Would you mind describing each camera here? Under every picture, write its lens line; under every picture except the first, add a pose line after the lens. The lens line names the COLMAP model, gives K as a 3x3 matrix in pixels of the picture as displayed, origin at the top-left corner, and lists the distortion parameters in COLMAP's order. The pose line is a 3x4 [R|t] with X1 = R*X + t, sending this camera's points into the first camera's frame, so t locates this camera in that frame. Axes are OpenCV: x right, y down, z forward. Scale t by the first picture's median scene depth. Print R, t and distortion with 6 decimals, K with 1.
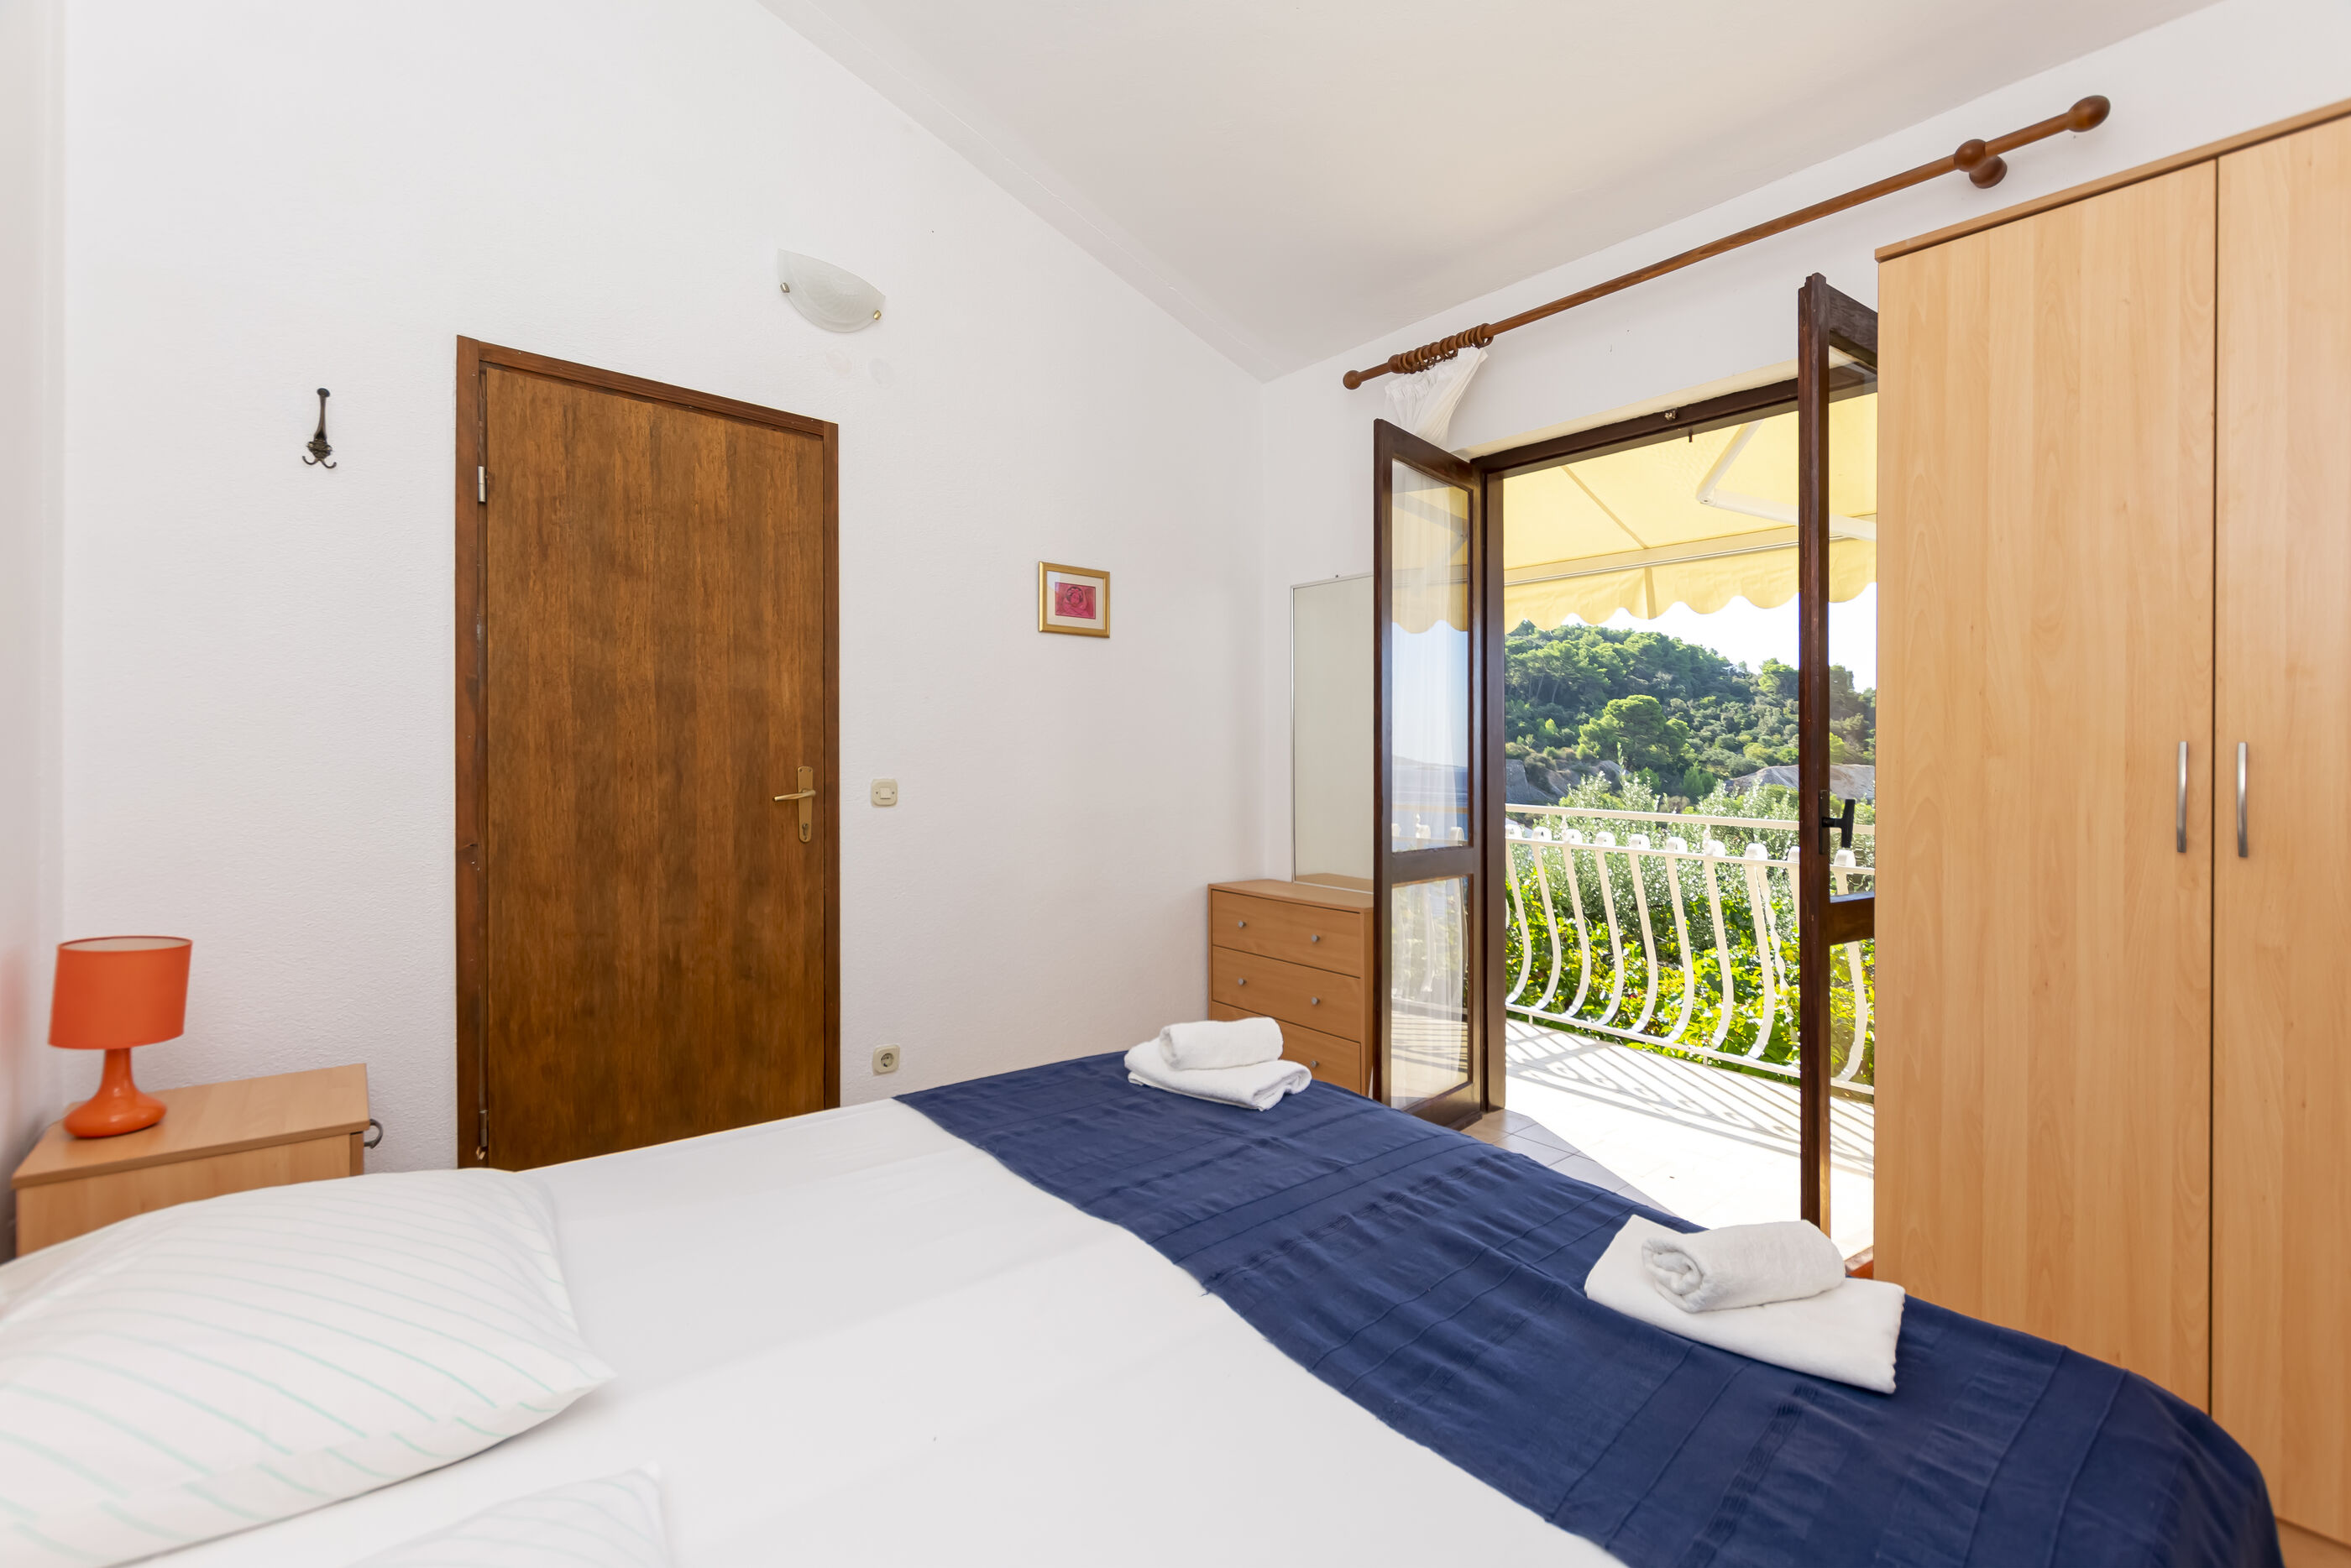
lens RADIAL K [[1017.9, 0, 1155.4], [0, 1017.9, 778.6], [0, 0, 1]] dist [0.003262, -0.000964]
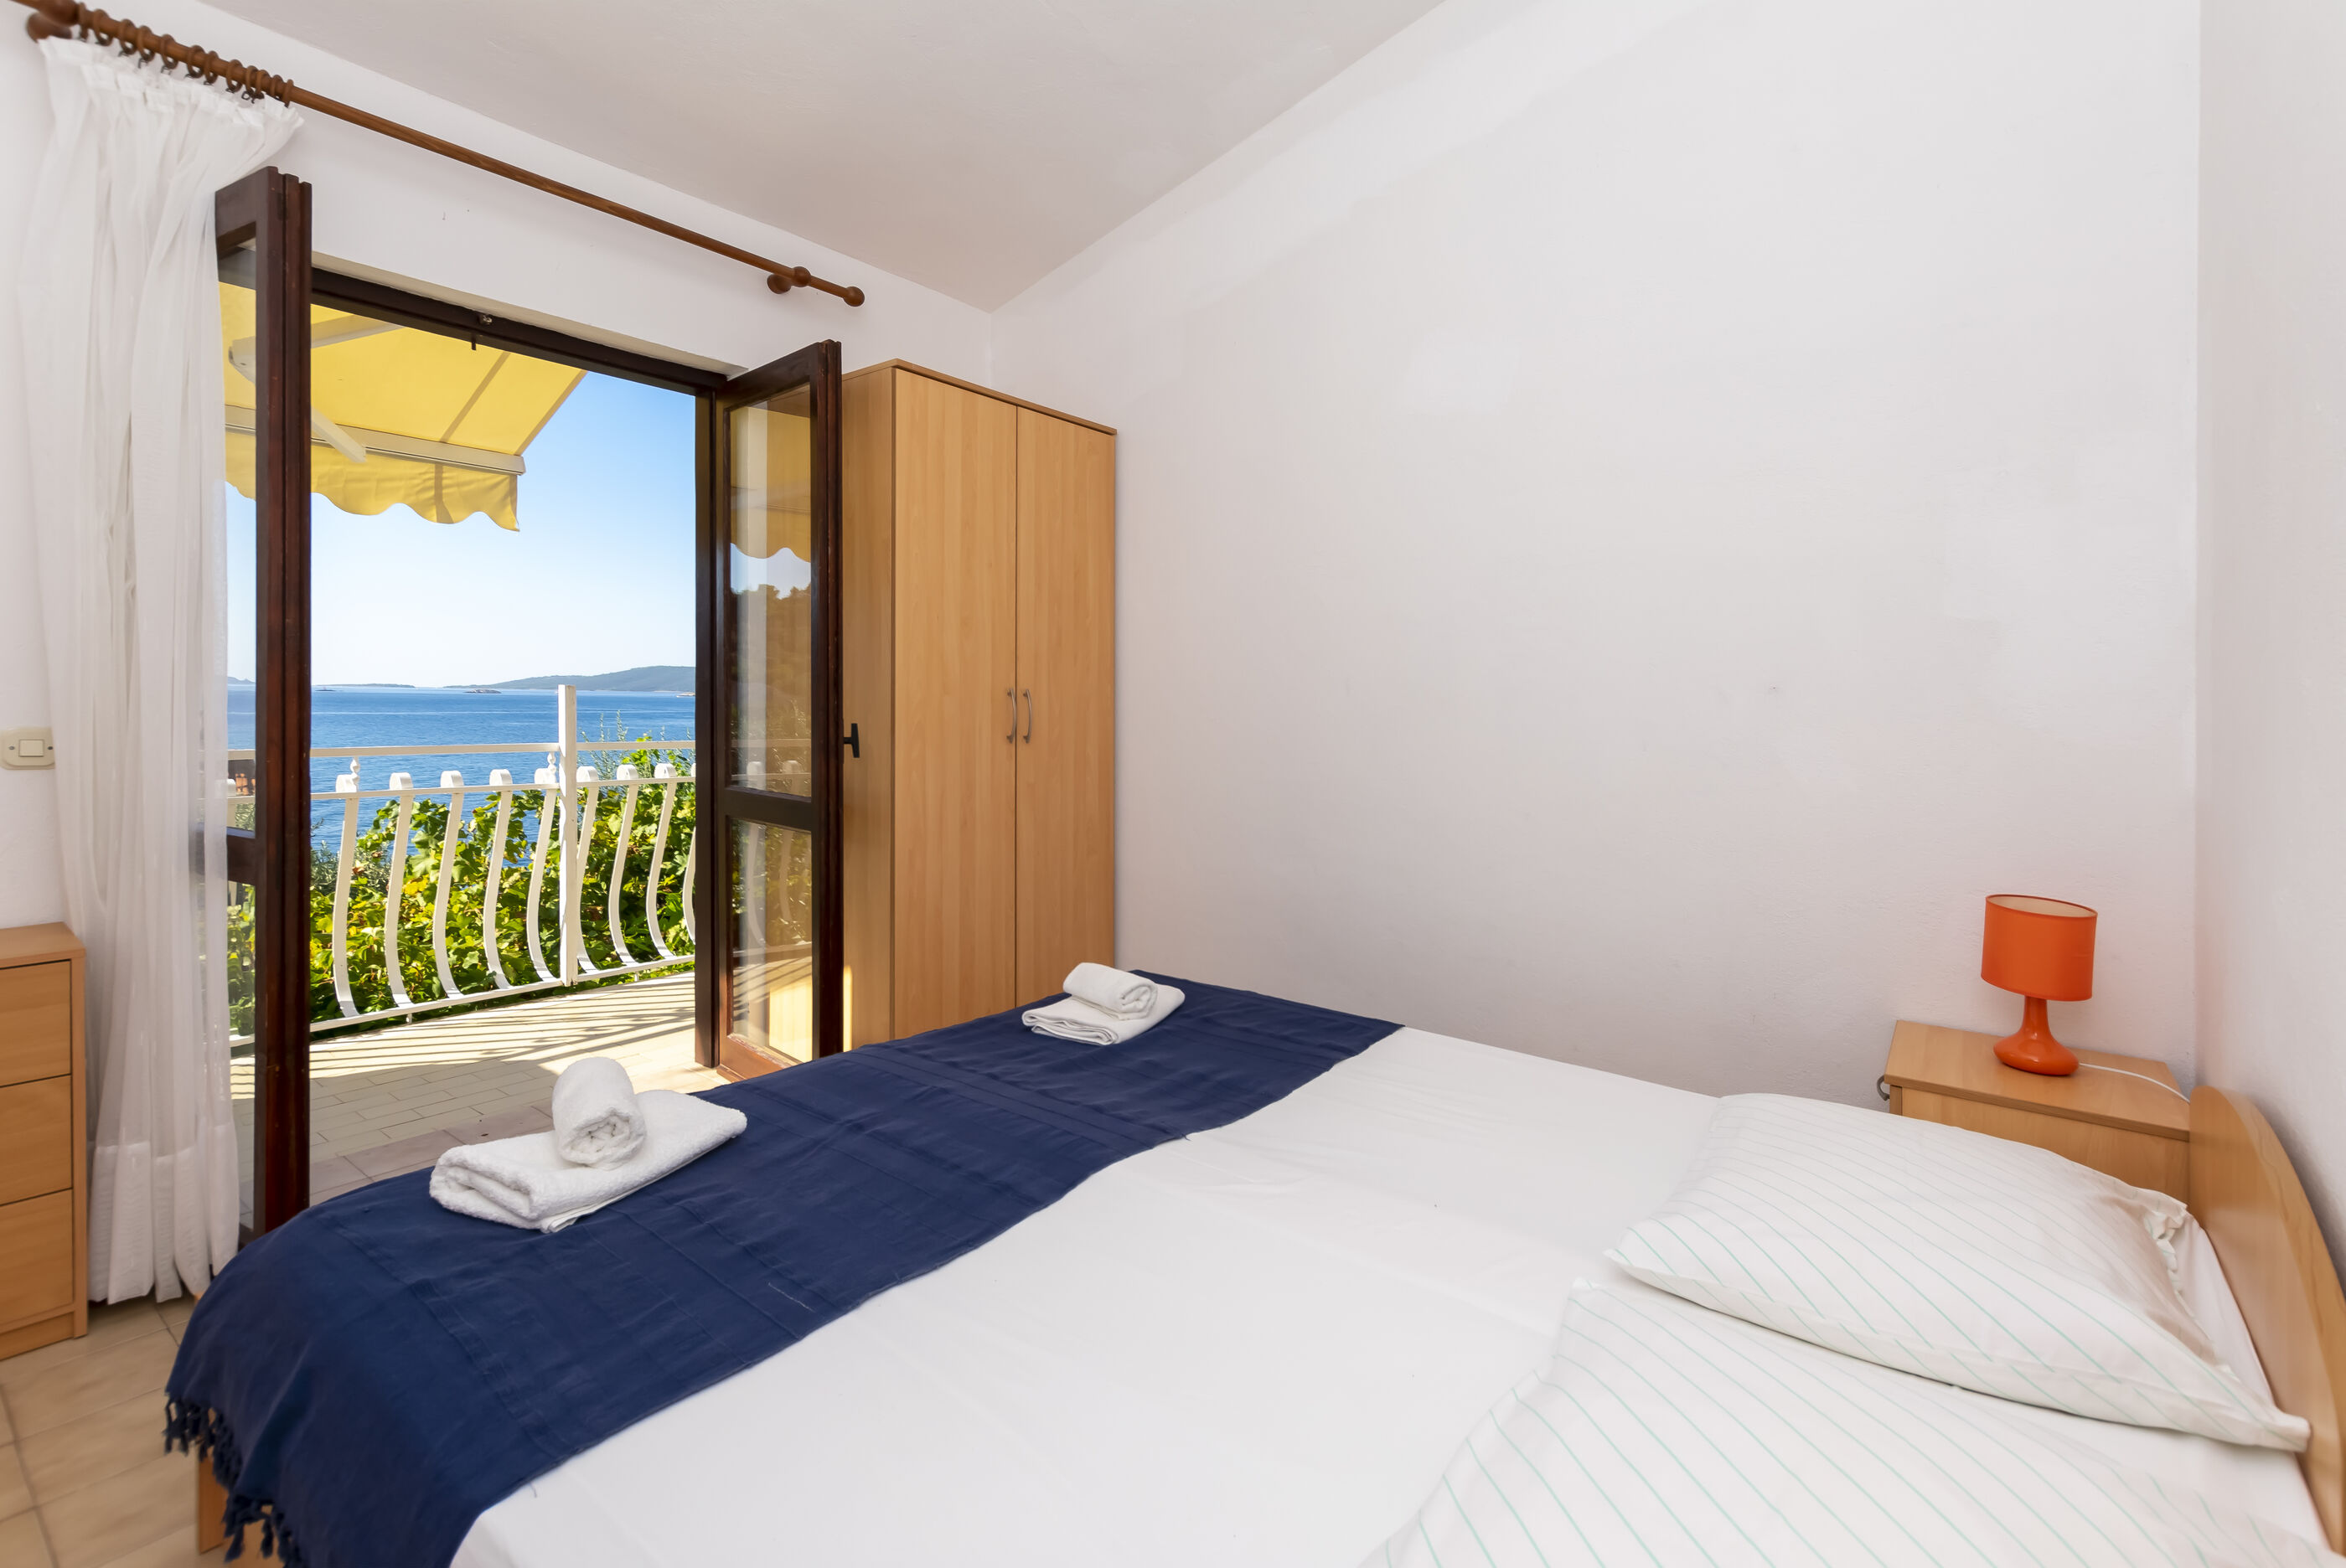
lens RADIAL K [[1009.7, 0, 1168.7], [0, 1009.7, 697.5], [0, 0, 1]] dist [0.003353, 0.000273]
pose [[-0.227617, 0.004834, 0.973739, -0.914689], [0.004299, 0.999983, -0.003959, -0.009868], [-0.973741, 0.003285, -0.227634, 1.060859]]
